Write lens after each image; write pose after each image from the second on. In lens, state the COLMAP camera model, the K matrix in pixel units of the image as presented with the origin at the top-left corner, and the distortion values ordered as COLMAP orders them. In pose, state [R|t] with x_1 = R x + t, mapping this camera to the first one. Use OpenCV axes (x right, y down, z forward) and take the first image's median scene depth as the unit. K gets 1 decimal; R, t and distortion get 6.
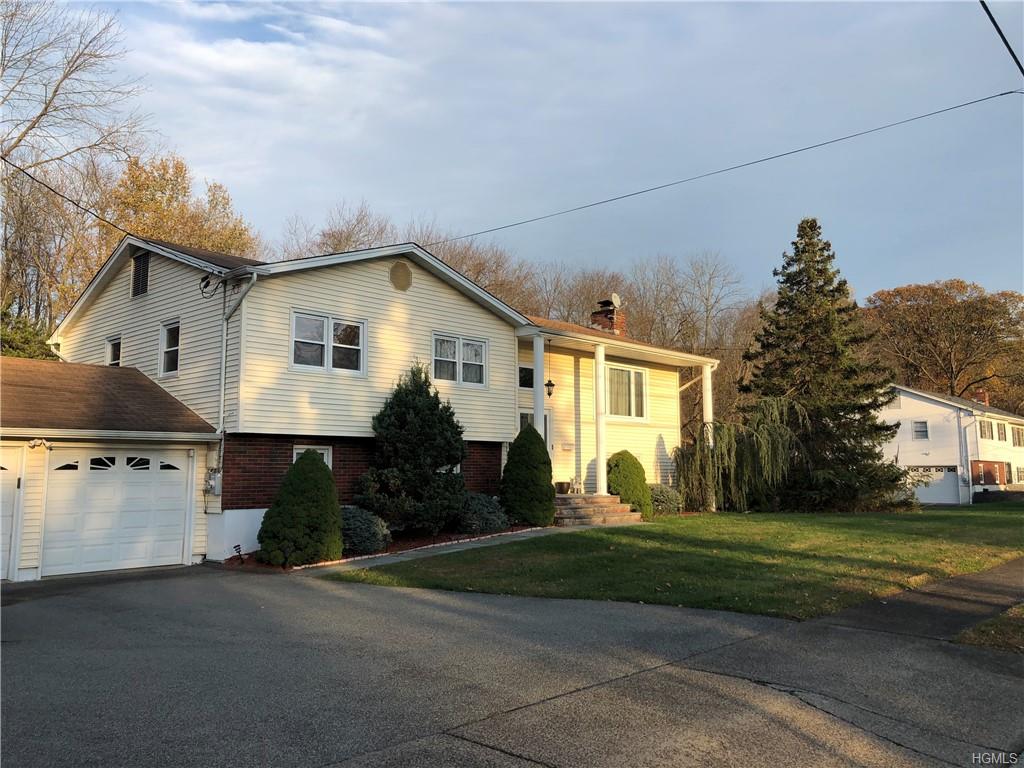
lens RADIAL K [[845.8, 0, 512.0], [0, 845.8, 384.0], [0, 0, 1]] dist [0.051120, -0.125083]
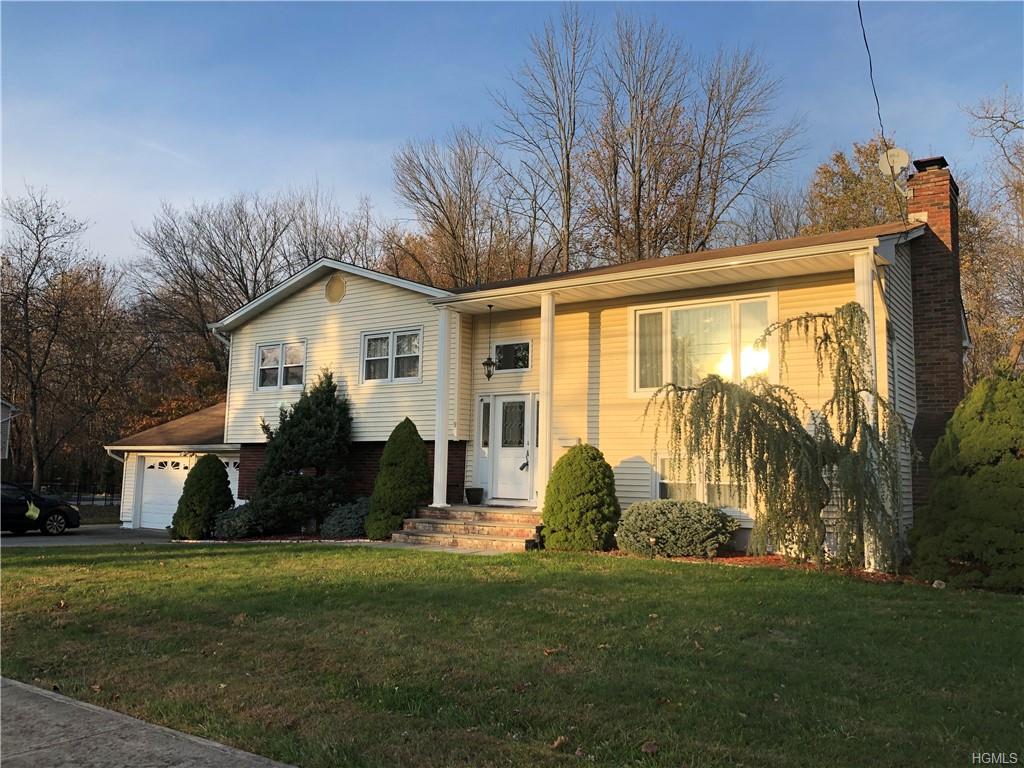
lens RADIAL K [[845.8, 0, 512.0], [0, 845.8, 384.0], [0, 0, 1]] dist [0.051120, -0.125083]
pose [[0.141499, -0.115216, -0.983211, 0.924940], [0.074755, 0.991612, -0.105442, 0.117958], [0.987112, -0.058580, 0.148926, 1.047344]]
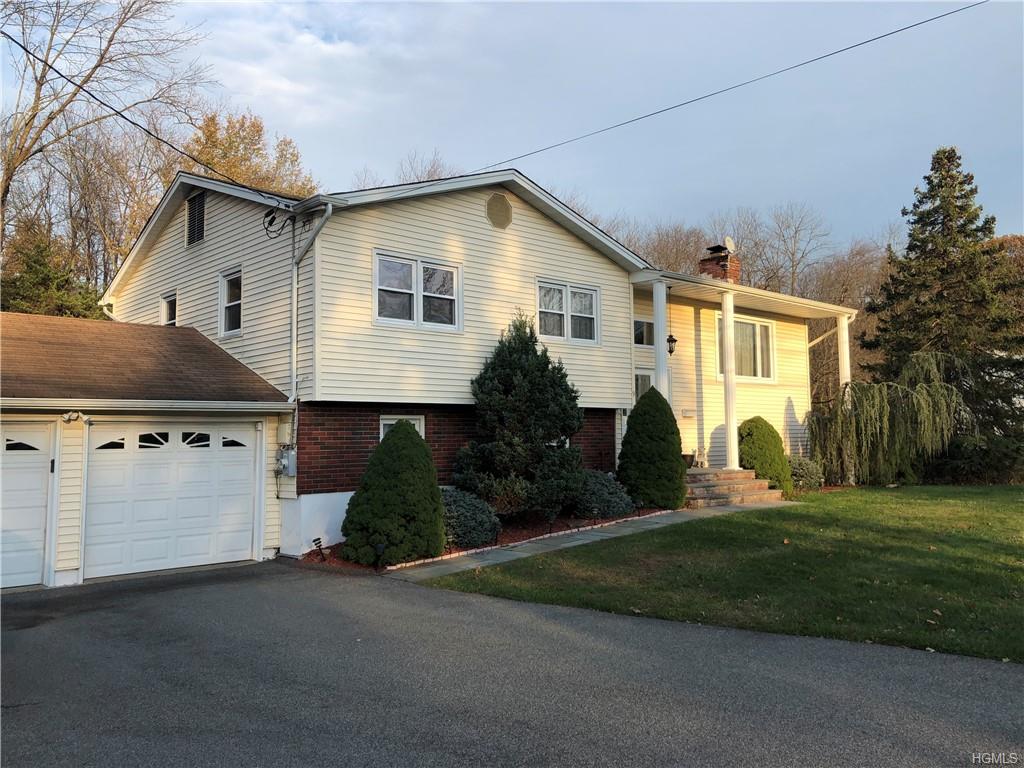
lens RADIAL K [[852.1, 0, 521.5], [0, 852.1, 380.6], [0, 0, 1]] dist [0.019214, -0.016410]
pose [[0.997857, -0.014201, -0.063868, -0.058652], [0.016484, 0.999239, 0.035355, 0.009953], [0.063318, -0.036332, 0.997332, 0.160875]]
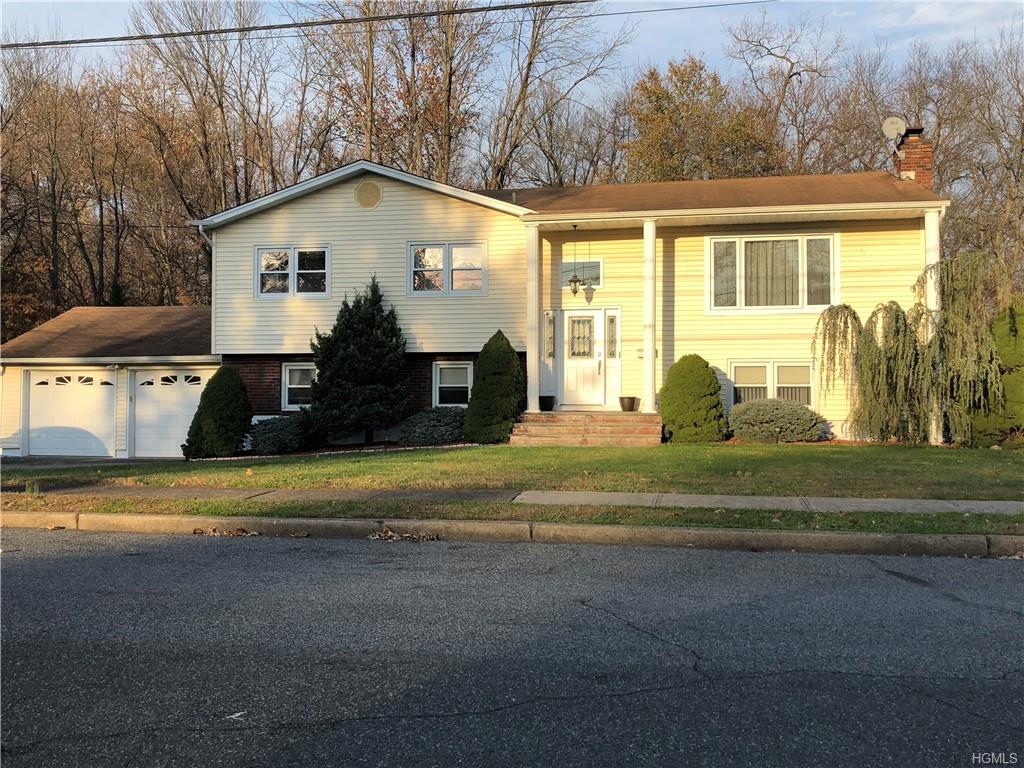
lens RADIAL K [[1018.2, 0, 513.4], [0, 1018.2, 372.6], [0, 0, 1]] dist [0.140198, -0.360225]
pose [[0.531044, -0.038473, -0.846470, 0.990890], [0.083276, 0.996502, 0.006952, 0.091754], [0.843242, -0.074183, 0.532391, 0.473703]]
